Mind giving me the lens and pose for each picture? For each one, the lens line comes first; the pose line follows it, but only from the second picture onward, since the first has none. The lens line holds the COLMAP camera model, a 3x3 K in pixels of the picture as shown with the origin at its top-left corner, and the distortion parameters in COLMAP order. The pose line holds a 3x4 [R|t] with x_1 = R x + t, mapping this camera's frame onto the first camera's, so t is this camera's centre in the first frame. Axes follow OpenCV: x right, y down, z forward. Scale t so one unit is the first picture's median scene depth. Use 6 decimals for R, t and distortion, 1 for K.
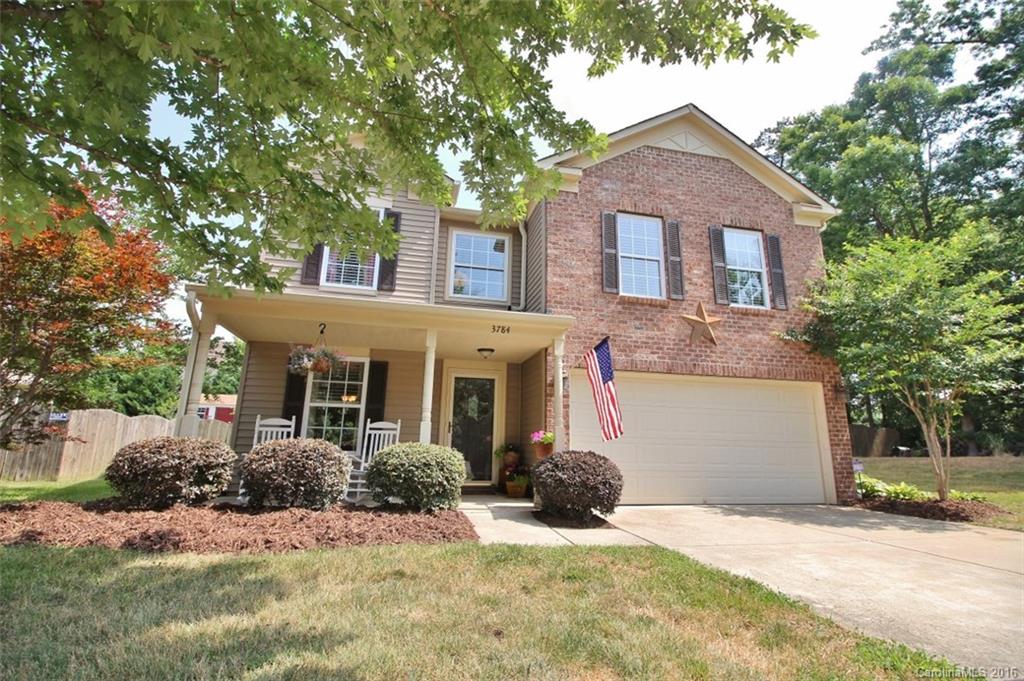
lens RADIAL K [[472.6, 0, 514.3], [0, 472.6, 330.1], [0, 0, 1]] dist [-0.001430, -0.011156]
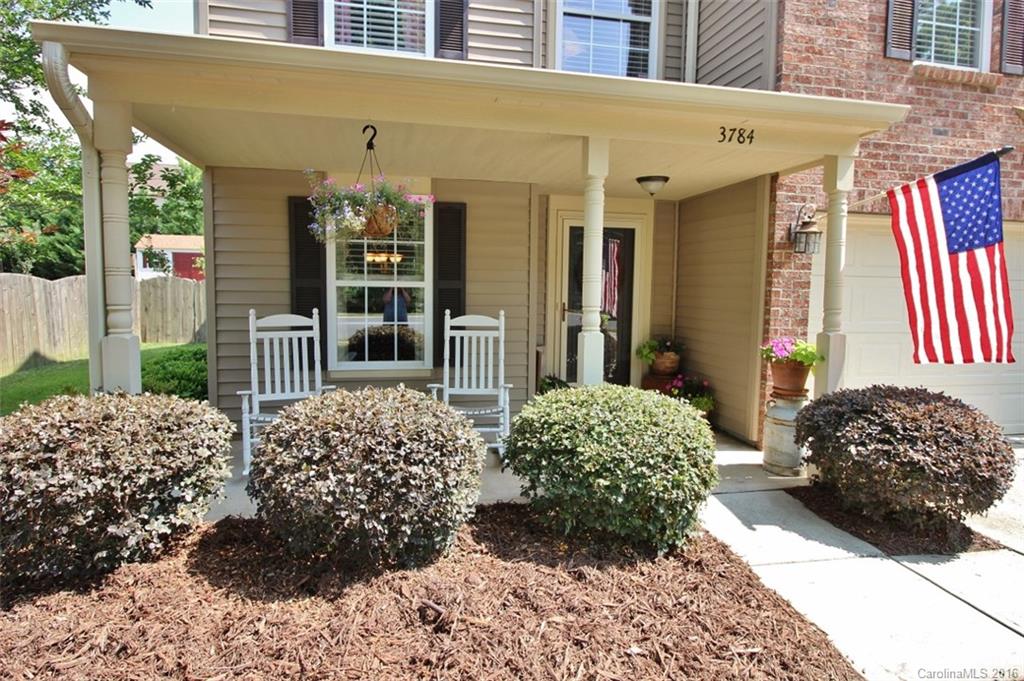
lens RADIAL K [[560.7, 0, 512.6], [0, 560.7, 328.6], [0, 0, 1]] dist [0.003307, -0.009294]
pose [[0.999797, -0.006039, -0.019242, -0.195092], [0.011750, 0.949886, 0.312377, 0.003032], [0.016391, -0.312539, 0.949763, 0.328342]]
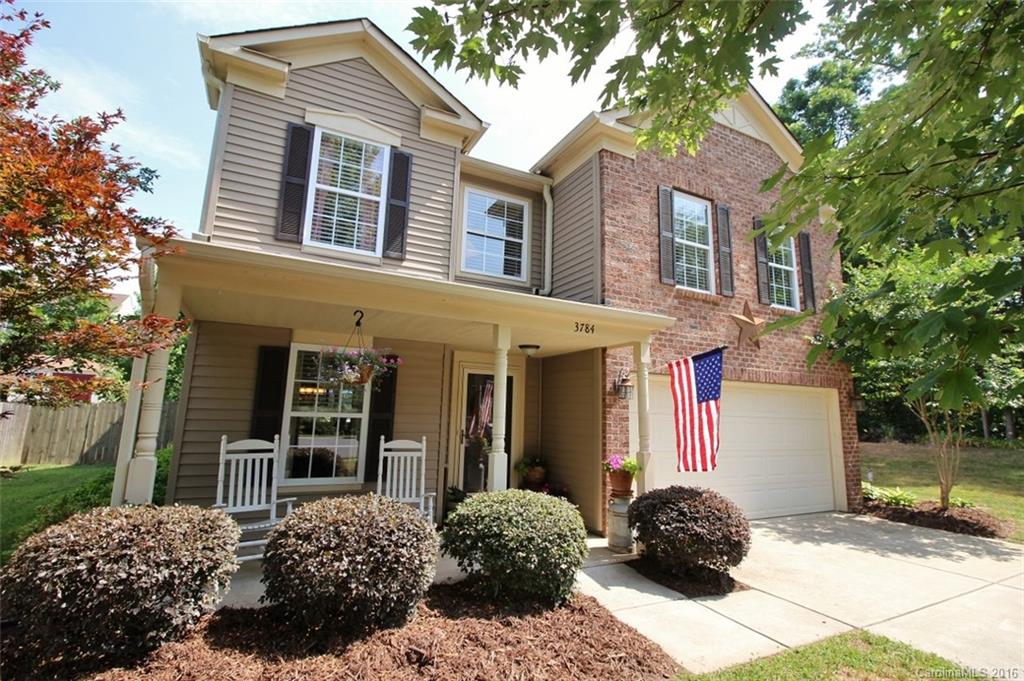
lens RADIAL K [[472.6, 0, 511.6], [0, 472.6, 330.5], [0, 0, 1]] dist [-0.001430, -0.011156]
pose [[0.970030, 0.047795, 0.238238, -0.264028], [-0.065269, 0.995683, 0.066002, -0.032946], [-0.234055, -0.079573, 0.968962, 0.227562]]
